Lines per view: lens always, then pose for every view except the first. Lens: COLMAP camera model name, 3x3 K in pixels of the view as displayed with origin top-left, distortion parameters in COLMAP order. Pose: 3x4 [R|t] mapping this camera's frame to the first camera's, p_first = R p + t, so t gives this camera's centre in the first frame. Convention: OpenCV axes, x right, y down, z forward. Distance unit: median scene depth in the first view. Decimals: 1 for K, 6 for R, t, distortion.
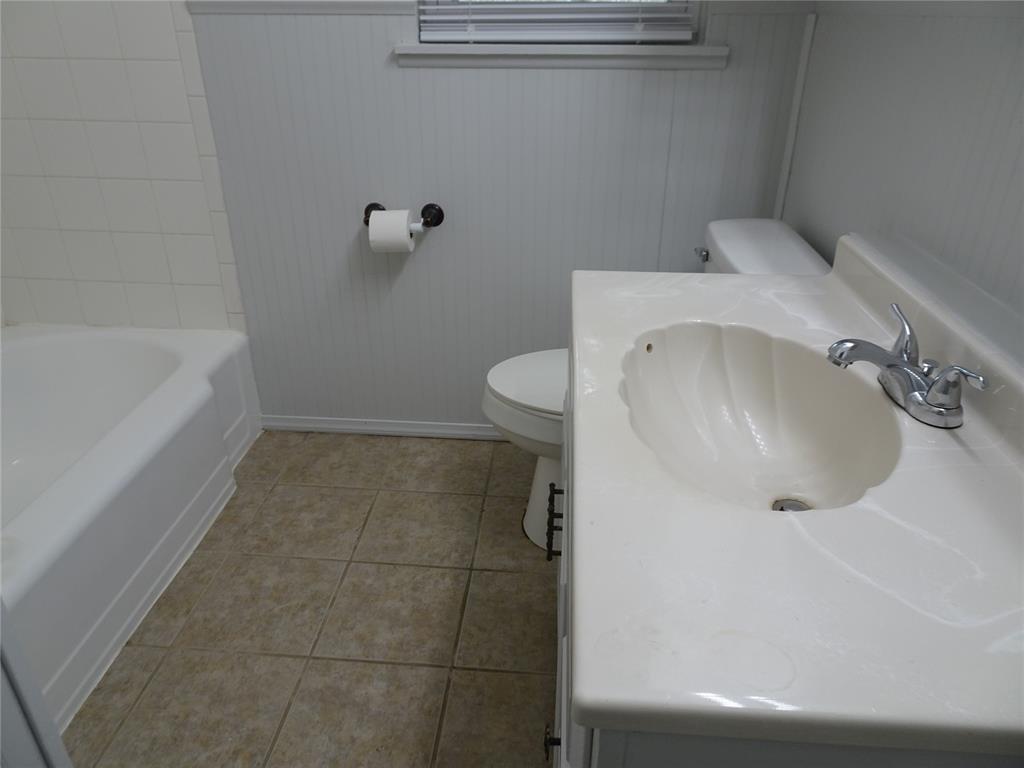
lens RADIAL K [[723.5, 0, 515.6], [0, 723.5, 383.7], [0, 0, 1]] dist [0.000144, 0.000052]
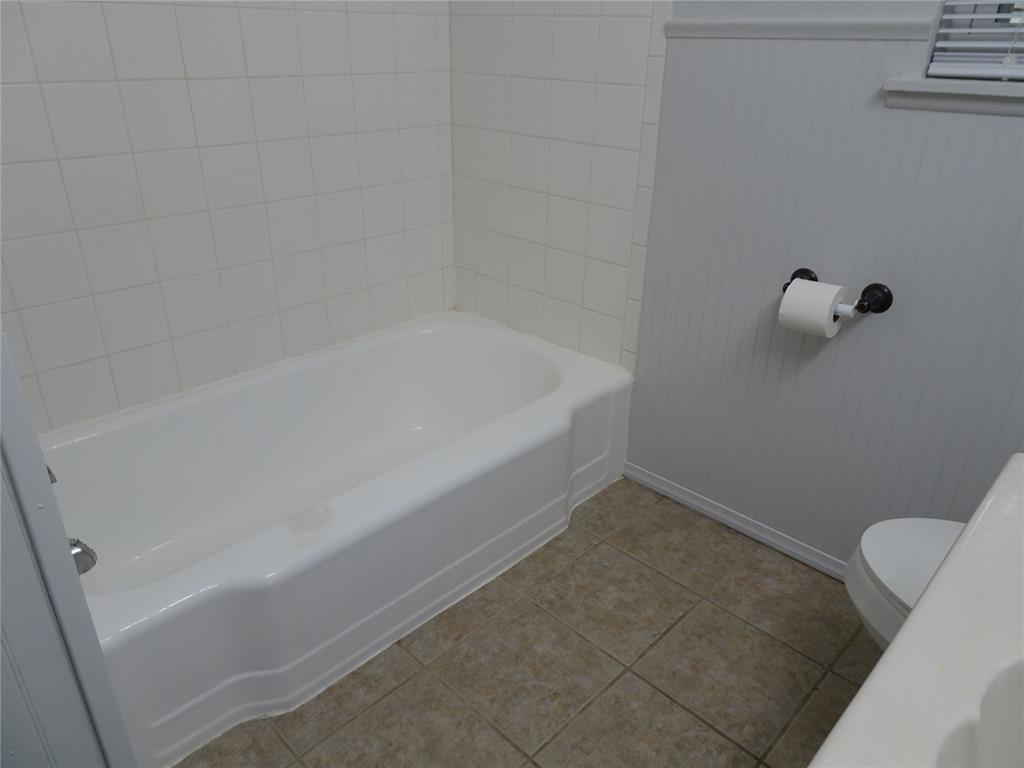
lens RADIAL K [[723.5, 0, 512.5], [0, 723.5, 384.9], [0, 0, 1]] dist [0.000144, 0.000052]
pose [[0.763141, 0.283859, -0.580551, 0.066820], [-0.299814, 0.951348, 0.071050, -0.091777], [0.572475, 0.119836, 0.811118, 0.182771]]
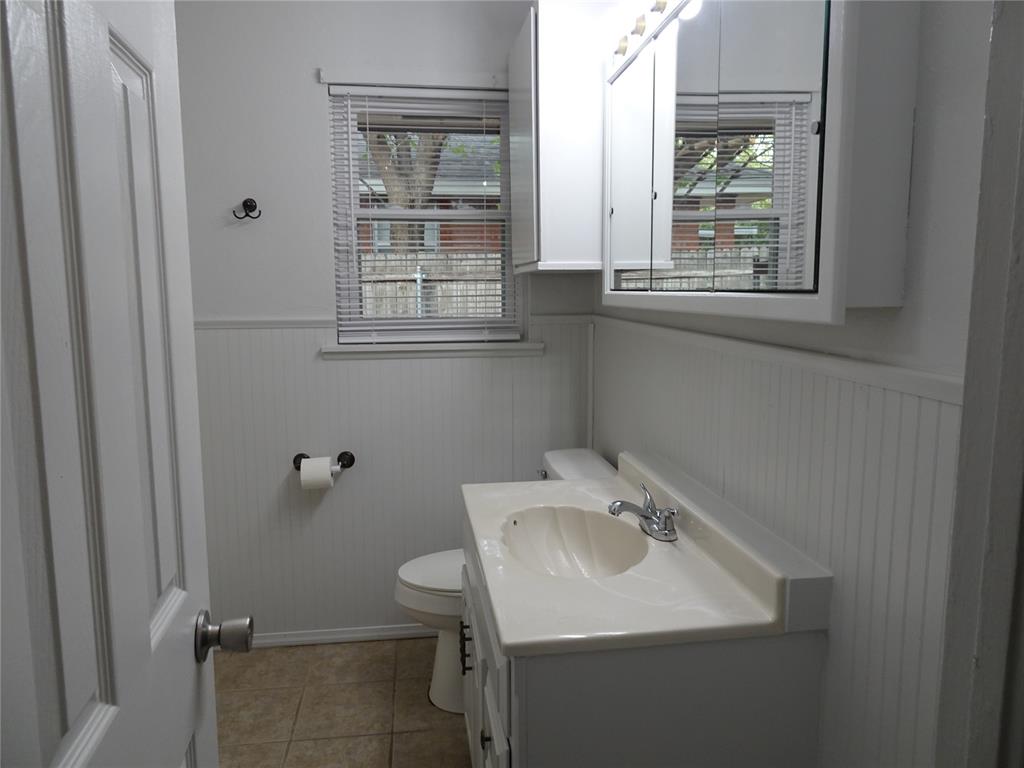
lens RADIAL K [[723.5, 0, 519.1], [0, 723.5, 380.5], [0, 0, 1]] dist [0.000144, 0.000052]
pose [[0.976417, -0.034992, 0.213039, -0.089395], [0.104790, 0.939559, -0.325956, 0.110592], [-0.188757, 0.340593, 0.921068, -0.386300]]
